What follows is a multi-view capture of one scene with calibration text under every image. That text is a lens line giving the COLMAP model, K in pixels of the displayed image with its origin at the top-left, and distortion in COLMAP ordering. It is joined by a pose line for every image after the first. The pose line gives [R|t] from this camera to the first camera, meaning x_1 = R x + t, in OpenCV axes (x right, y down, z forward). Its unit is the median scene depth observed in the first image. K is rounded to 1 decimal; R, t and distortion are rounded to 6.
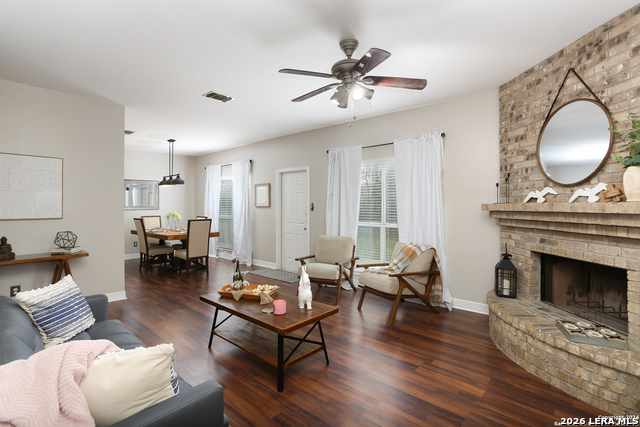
lens RADIAL K [[309.6, 0, 320.5], [0, 309.6, 211.1], [0, 0, 1]] dist [0.005719, 0.000694]
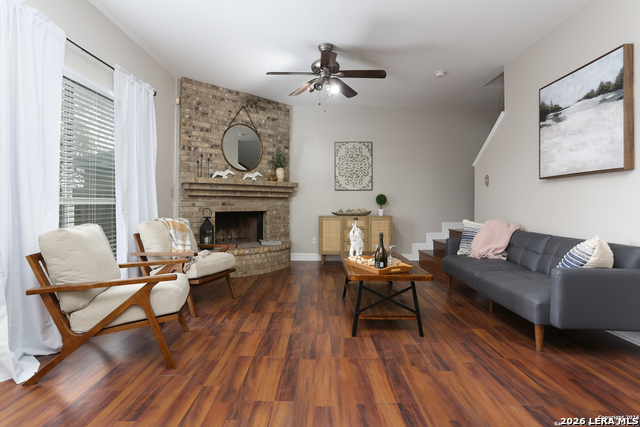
lens RADIAL K [[340.4, 0, 320.3], [0, 340.4, 208.0], [0, 0, 1]] dist [-0.005025, -0.000315]
pose [[-0.662202, -0.014514, 0.749185, -0.843998], [0.013140, 0.999434, 0.030977, 0.068470], [-0.749210, 0.030357, -0.661636, 1.704340]]
